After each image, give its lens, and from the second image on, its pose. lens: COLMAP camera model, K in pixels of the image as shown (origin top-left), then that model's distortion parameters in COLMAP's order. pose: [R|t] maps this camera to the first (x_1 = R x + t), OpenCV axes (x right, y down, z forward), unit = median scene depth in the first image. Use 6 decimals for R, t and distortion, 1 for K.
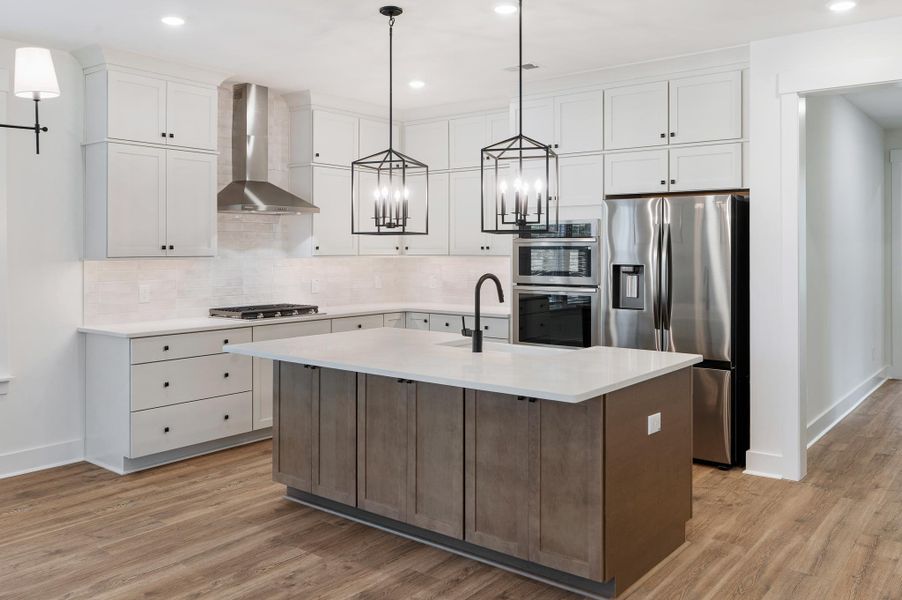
lens RADIAL K [[741.2, 0, 450.4], [0, 741.2, 249.2], [0, 0, 1]] dist [-0.000424, -0.011555]
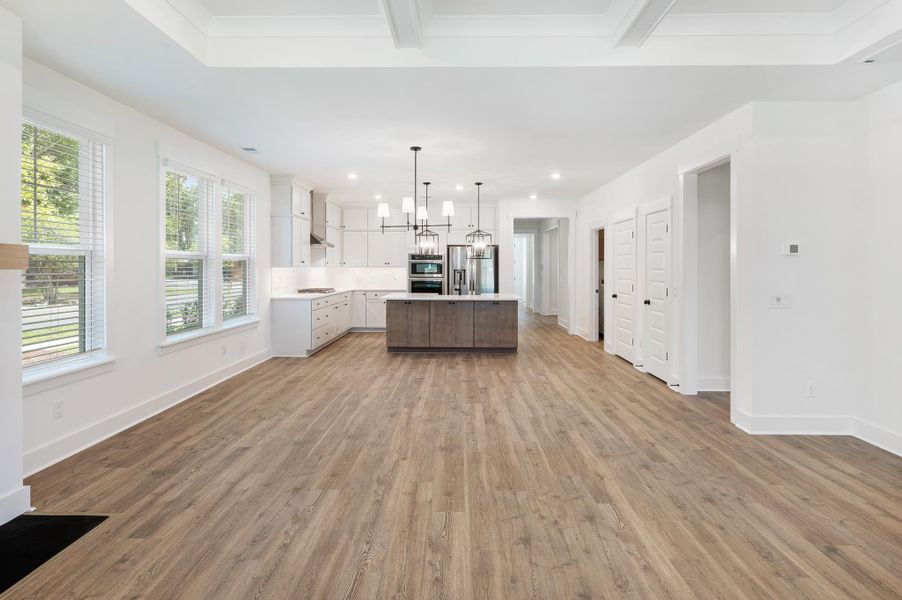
lens RADIAL K [[462.8, 0, 457.6], [0, 462.8, 267.0], [0, 0, 1]] dist [0.001863, -0.001478]
pose [[0.788444, 0.002699, 0.615100, -0.976729], [-0.003293, 0.999995, -0.000167, 0.012670], [-0.615098, -0.001894, 0.788449, -0.471395]]
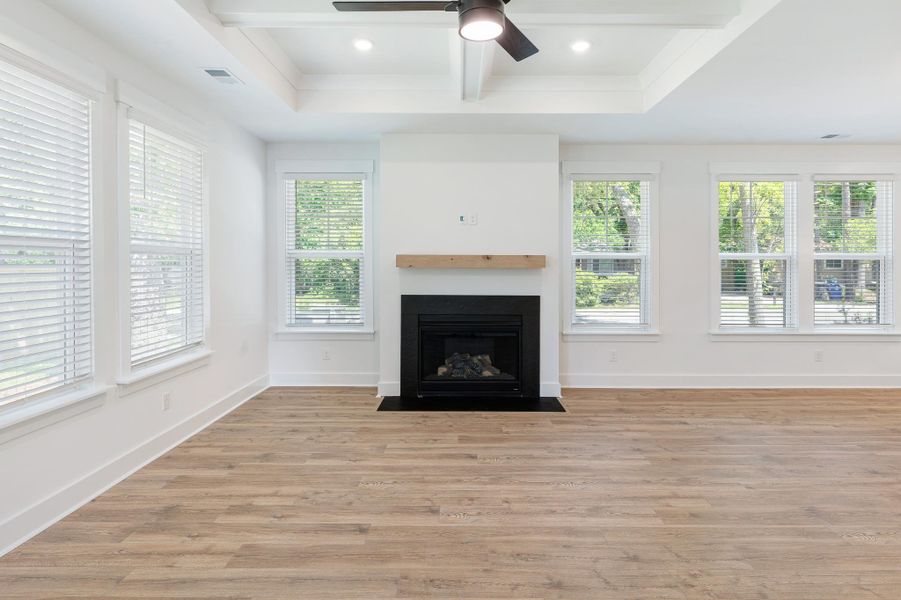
lens RADIAL K [[481.2, 0, 456.9], [0, 481.2, 266.2], [0, 0, 1]] dist [0.000140, 0.000597]
pose [[0.618109, 0.003798, -0.786083, -0.346805], [-0.003680, 0.999991, 0.001938, 0.012892], [0.786084, 0.001695, 0.618118, -0.562933]]
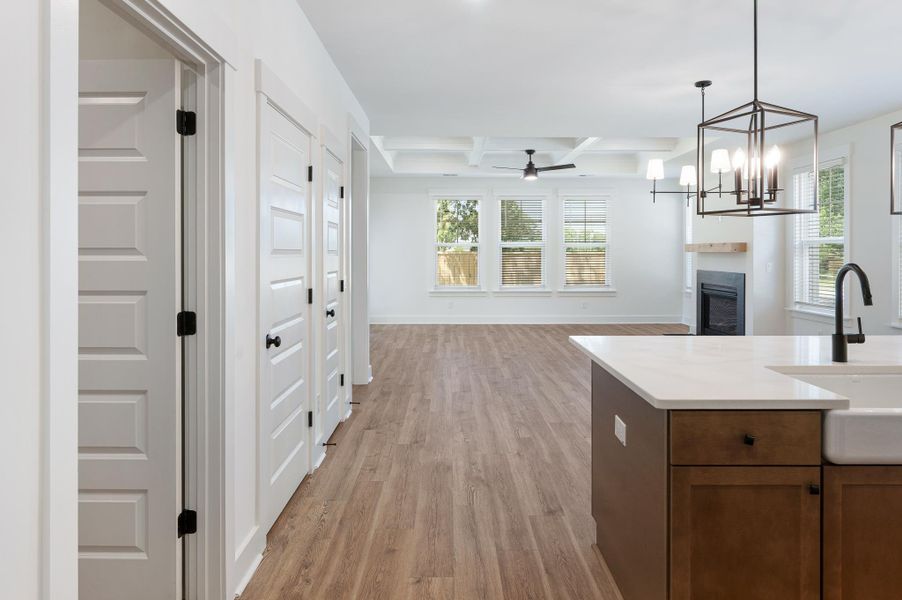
lens RADIAL K [[558.7, 0, 467.6], [0, 558.7, 259.7], [0, 0, 1]] dist [0.004223, 0.002981]
pose [[-0.766170, 0.011408, -0.642537, 0.585177], [0.004281, 0.999911, 0.012648, 0.015921], [0.642624, 0.006940, -0.766151, 0.971976]]
